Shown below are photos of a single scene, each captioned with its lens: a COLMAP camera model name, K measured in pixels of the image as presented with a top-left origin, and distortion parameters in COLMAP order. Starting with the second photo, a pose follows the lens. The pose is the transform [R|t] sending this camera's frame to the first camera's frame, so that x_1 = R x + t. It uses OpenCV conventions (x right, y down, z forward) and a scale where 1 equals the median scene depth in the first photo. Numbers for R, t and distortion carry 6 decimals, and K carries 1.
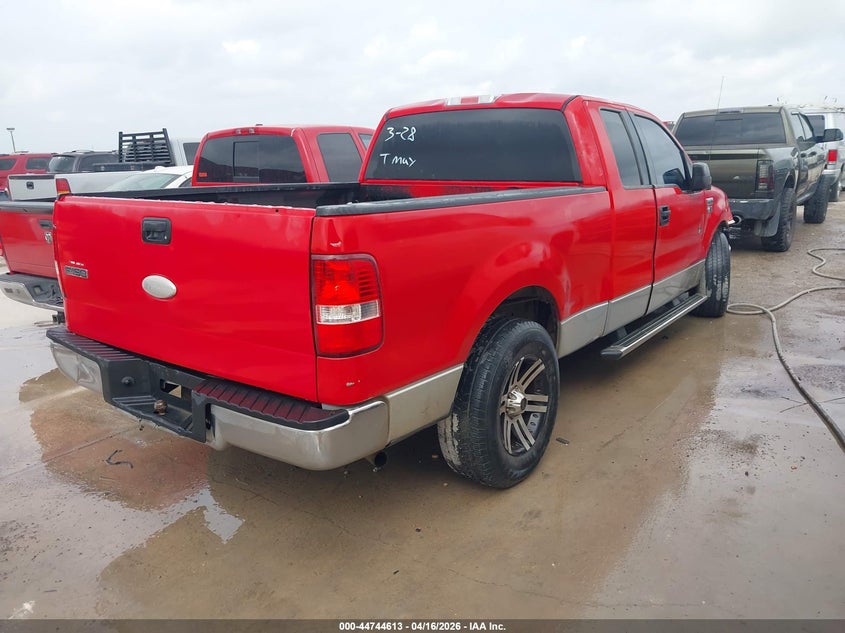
lens RADIAL K [[671.0, 0, 420.9], [0, 671.0, 320.2], [0, 0, 1]] dist [-0.017490, 0.001715]
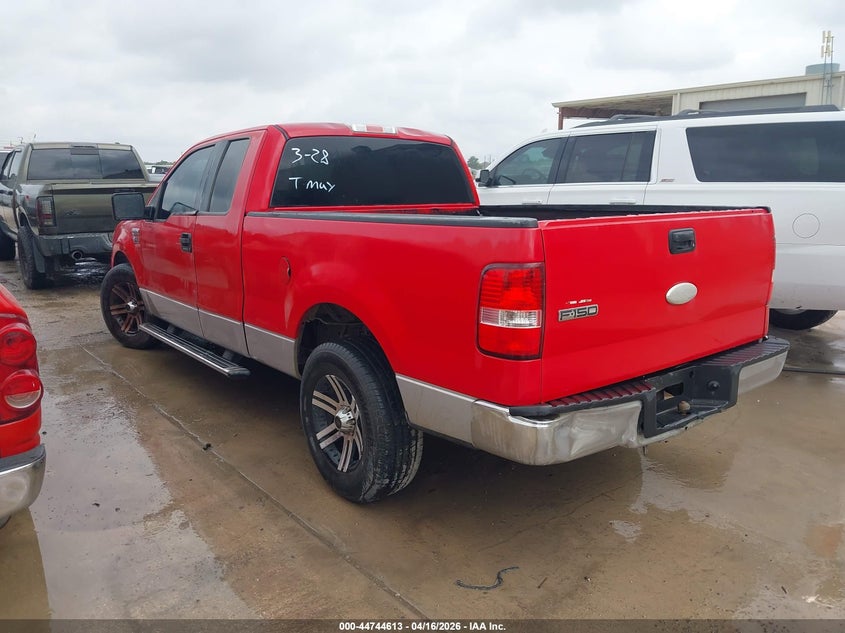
lens RADIAL K [[671.0, 0, 420.2], [0, 671.0, 313.8], [0, 0, 1]] dist [-0.017490, 0.001715]
pose [[0.236522, -0.165690, 0.957395, -0.905470], [0.232554, 0.966367, 0.109790, -0.138465], [-0.943385, 0.196678, 0.267099, 0.667268]]
